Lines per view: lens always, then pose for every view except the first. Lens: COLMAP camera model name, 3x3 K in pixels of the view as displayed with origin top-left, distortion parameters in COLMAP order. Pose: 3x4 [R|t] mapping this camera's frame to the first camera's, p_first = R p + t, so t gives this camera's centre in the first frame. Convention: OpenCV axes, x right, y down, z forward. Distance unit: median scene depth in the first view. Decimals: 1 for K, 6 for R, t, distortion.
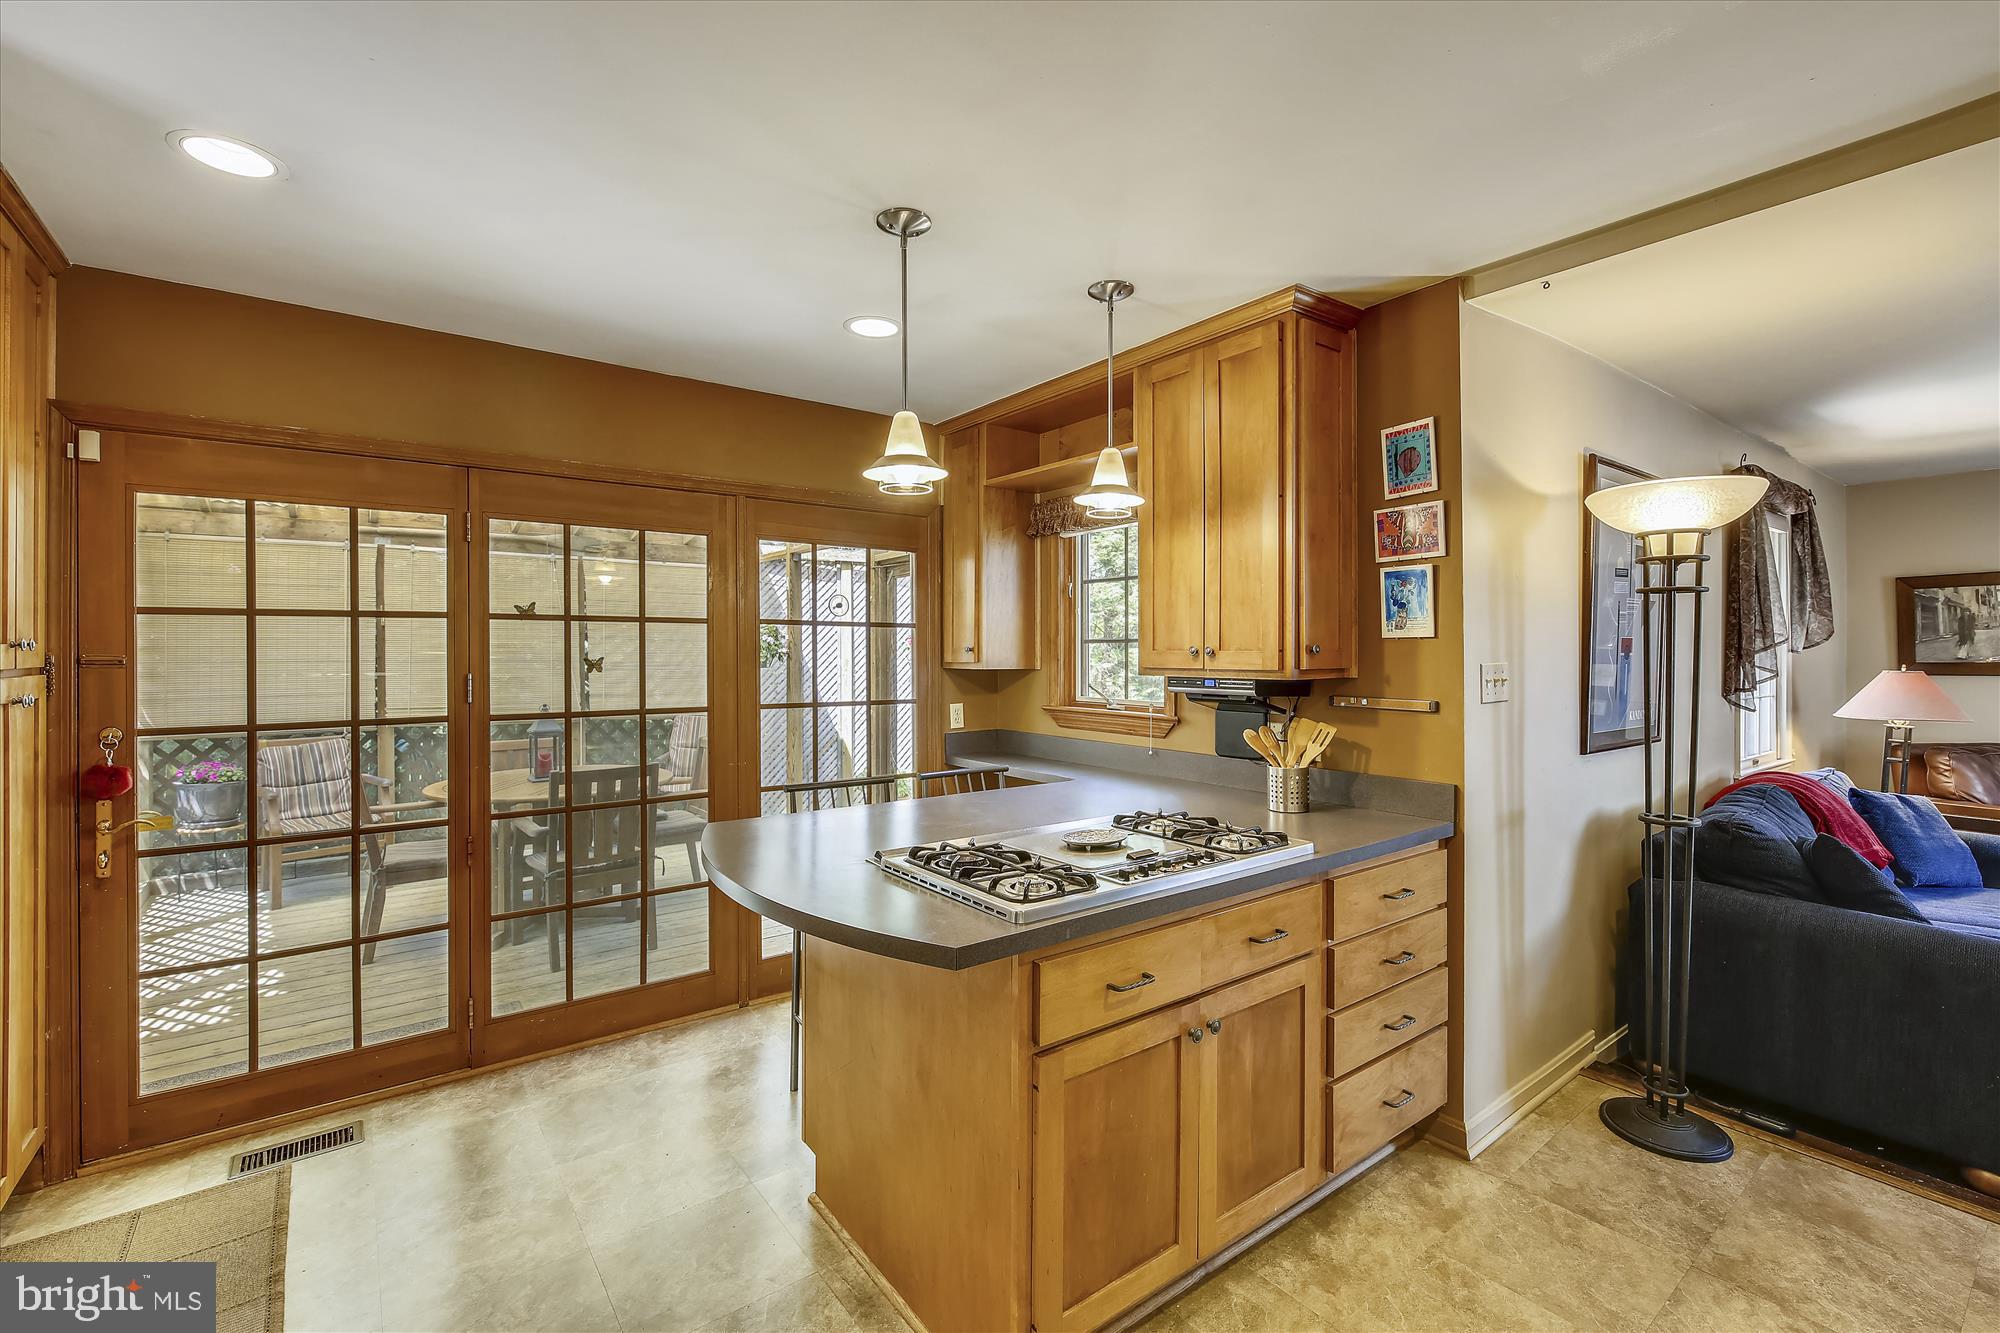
lens RADIAL K [[867.5, 0, 997.3], [0, 867.5, 659.6], [0, 0, 1]] dist [0.006581, -0.004188]
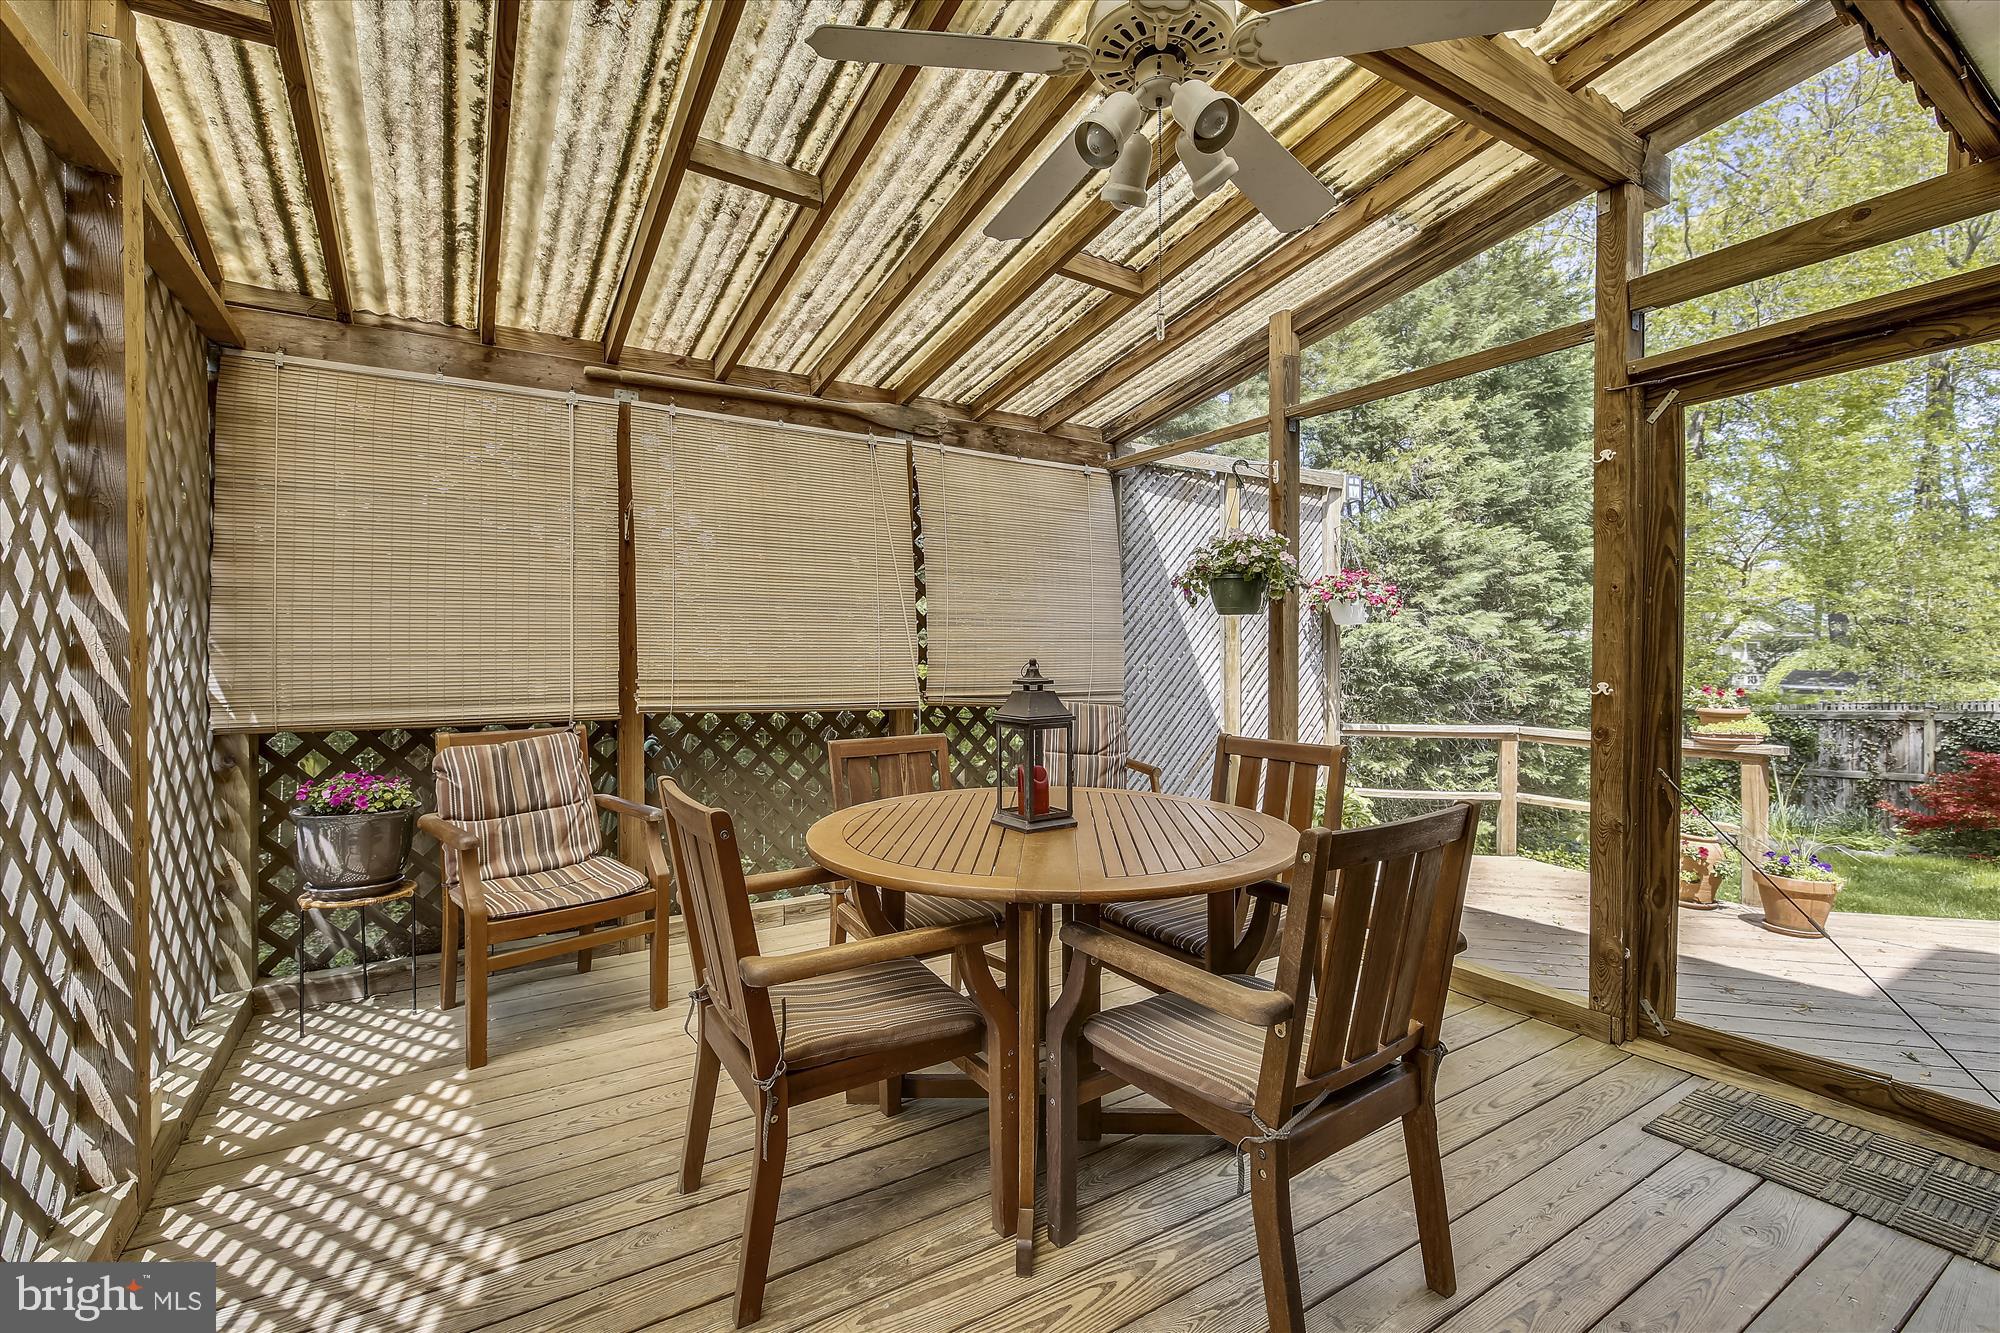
lens RADIAL K [[867.5, 0, 1007.9], [0, 867.5, 662.6], [0, 0, 1]] dist [0.006581, -0.004188]
pose [[0.996739, -0.001355, -0.080681, -0.435734], [0.001624, 0.999993, 0.003263, 0.045151], [0.080676, -0.003384, 0.996735, 0.471559]]
